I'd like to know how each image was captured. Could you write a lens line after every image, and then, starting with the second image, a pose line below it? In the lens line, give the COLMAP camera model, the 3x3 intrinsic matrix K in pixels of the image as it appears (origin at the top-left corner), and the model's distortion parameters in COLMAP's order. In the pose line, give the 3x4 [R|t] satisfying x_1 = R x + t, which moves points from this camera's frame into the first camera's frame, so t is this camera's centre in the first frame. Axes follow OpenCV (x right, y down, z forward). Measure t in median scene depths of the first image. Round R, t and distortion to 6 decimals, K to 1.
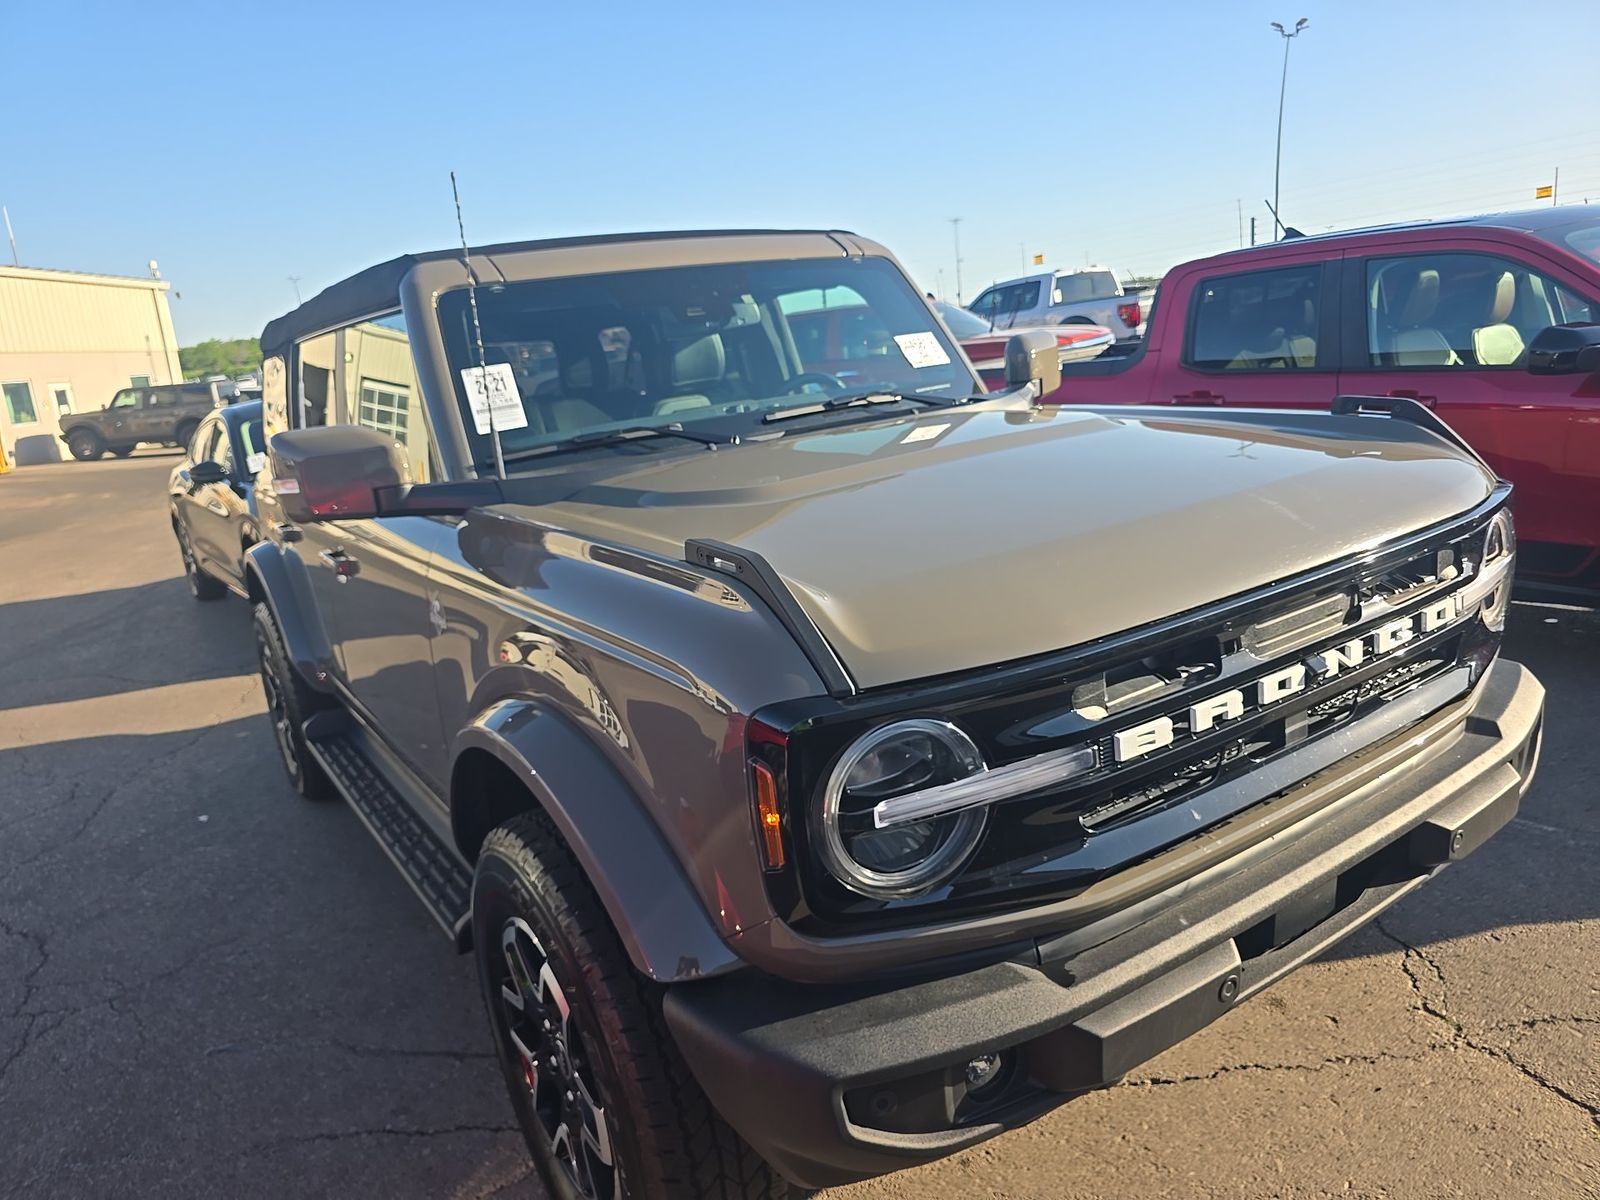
lens RADIAL K [[1115.1, 0, 800.0], [0, 1115.1, 600.0], [0, 0, 1]] dist [0.058514, -0.058141]
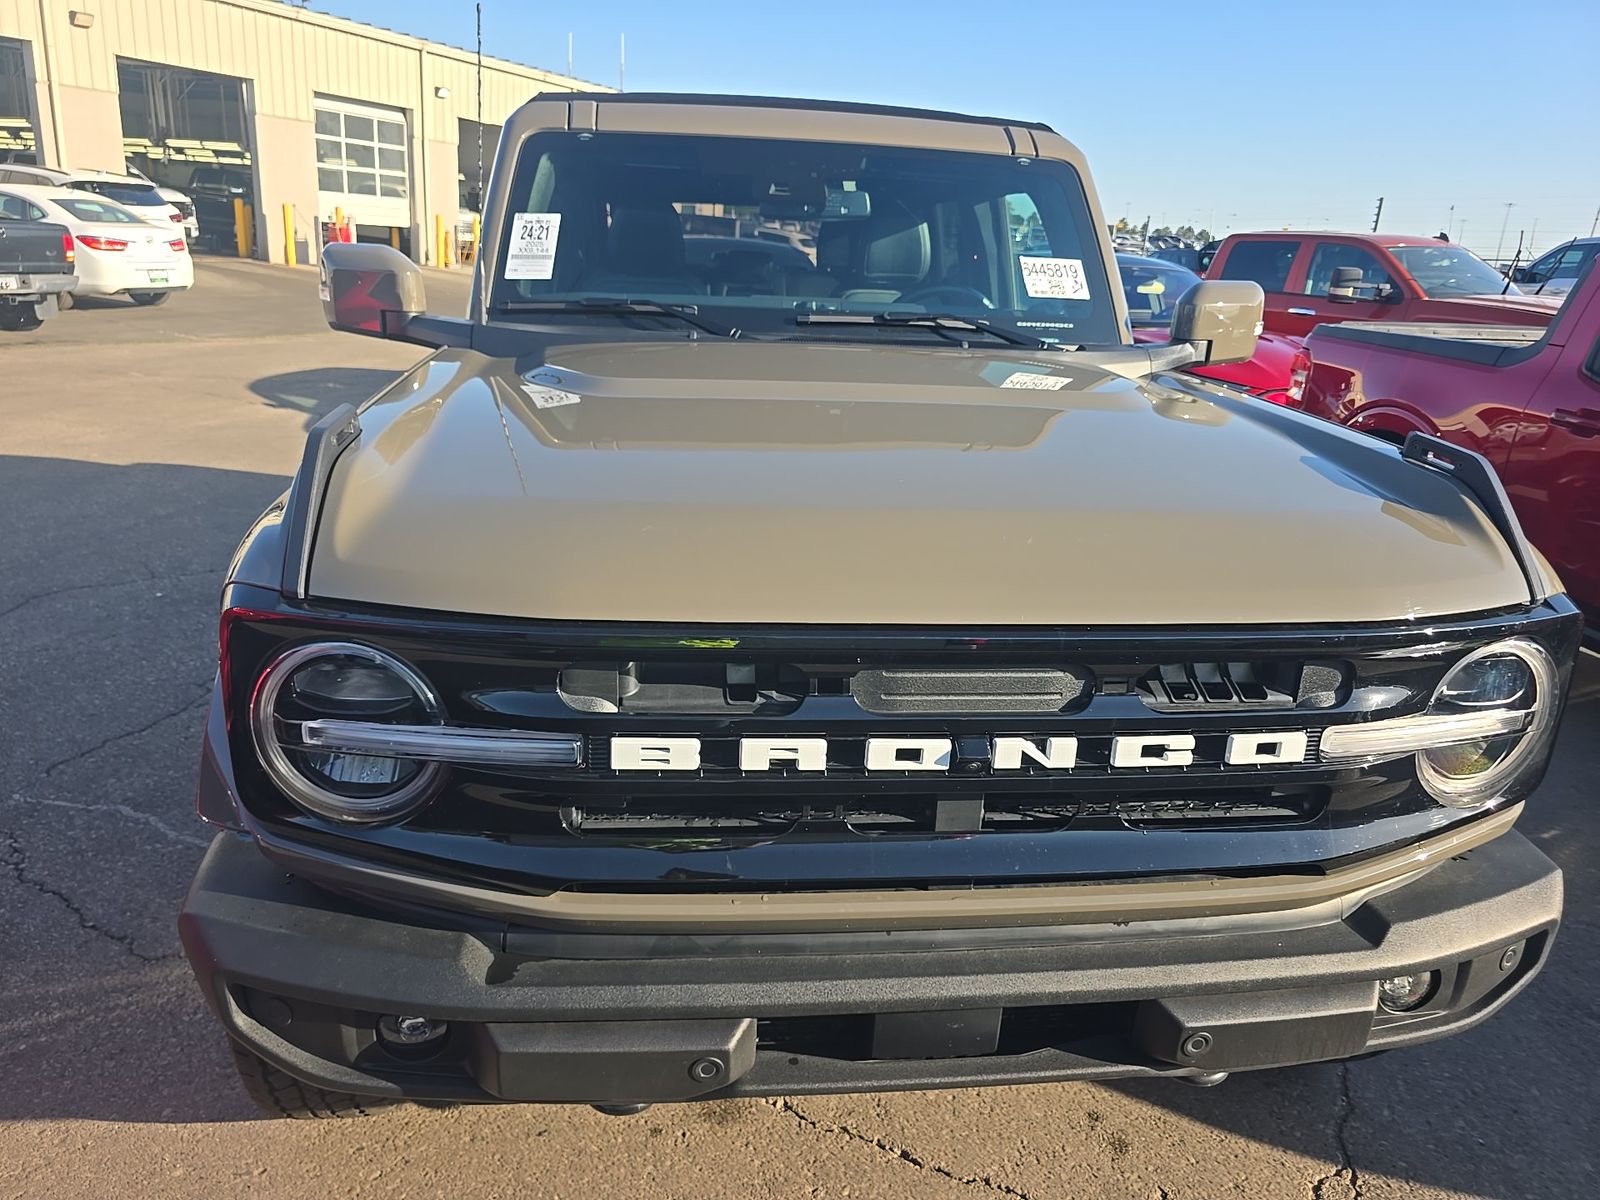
lens RADIAL K [[1115.1, 0, 800.0], [0, 1115.1, 600.0], [0, 0, 1]] dist [0.058514, -0.058141]
pose [[0.878983, 0.283508, -0.383420, 0.454281], [-0.246385, 0.958436, 0.143854, -0.087814], [0.408268, -0.031976, 0.912302, 0.188113]]
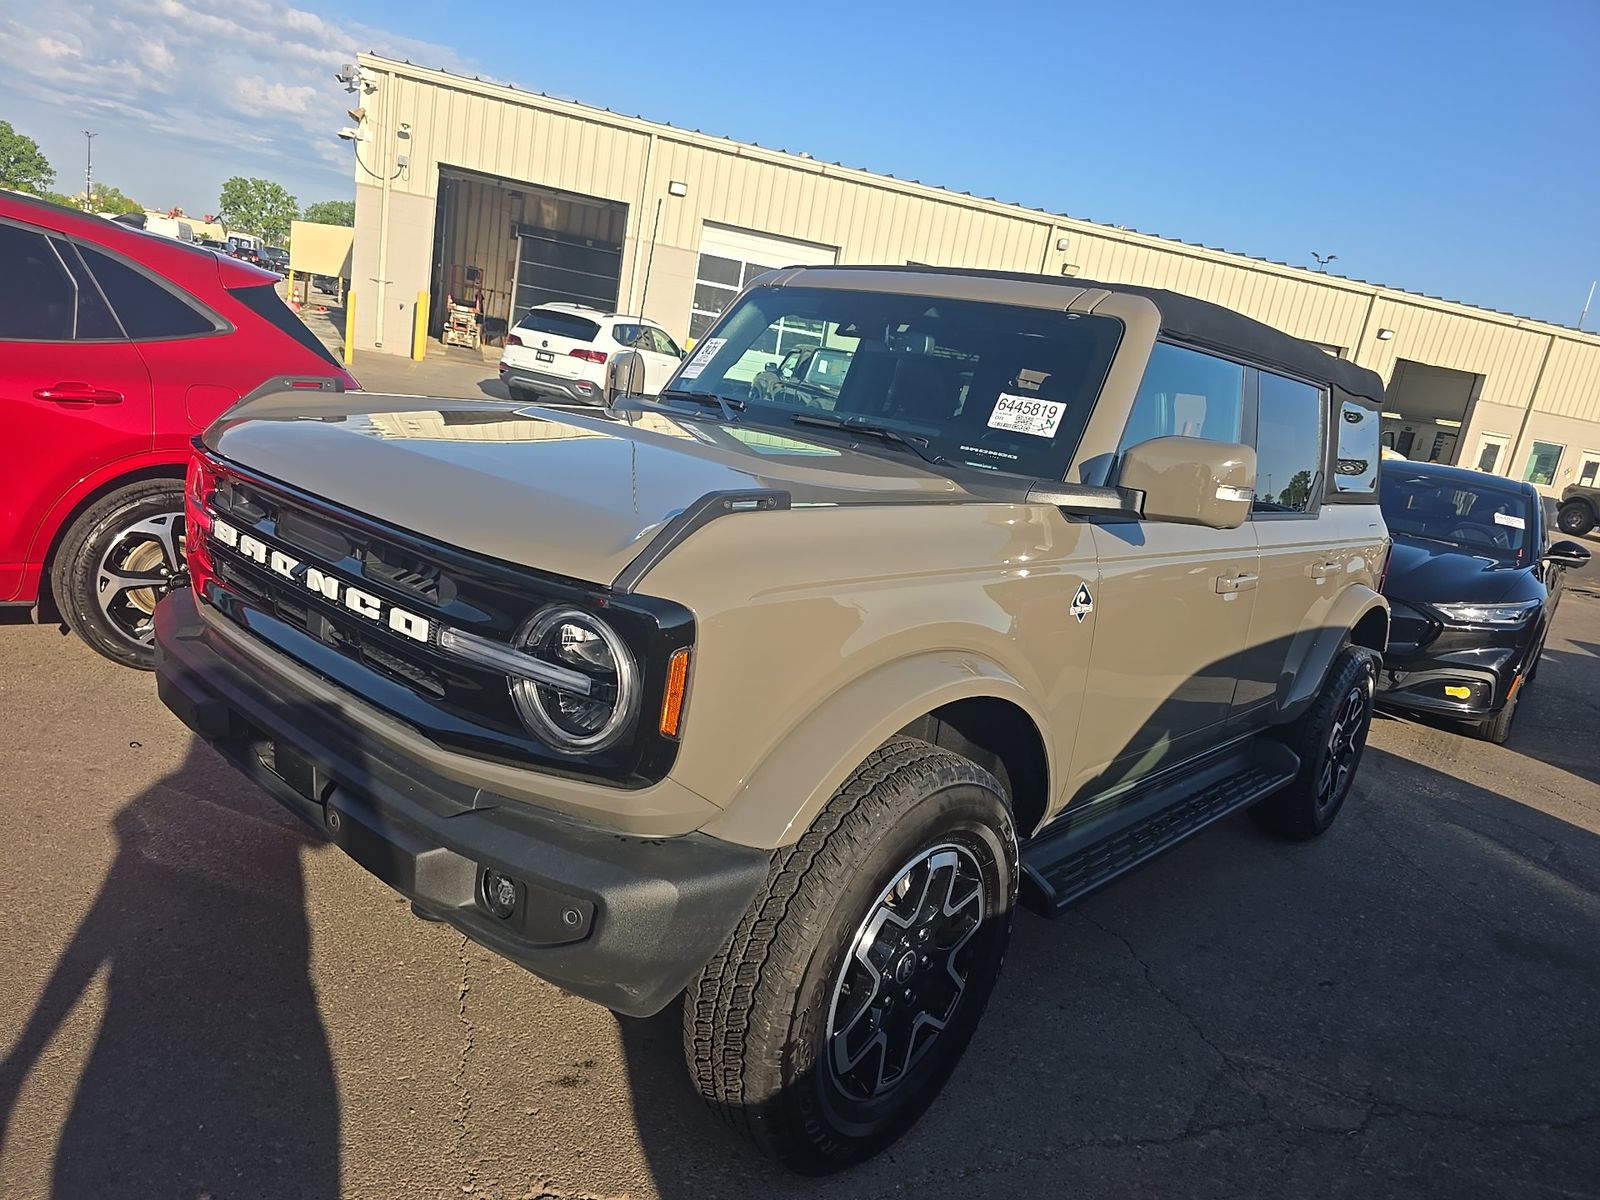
lens RADIAL K [[1115.1, 0, 800.0], [0, 1115.1, 600.0], [0, 0, 1]] dist [0.058514, -0.058141]
pose [[0.239765, 0.340560, -0.909138, 1.302955], [-0.397304, 0.888865, 0.228186, -0.313954], [0.885812, 0.306493, 0.348424, 0.799909]]
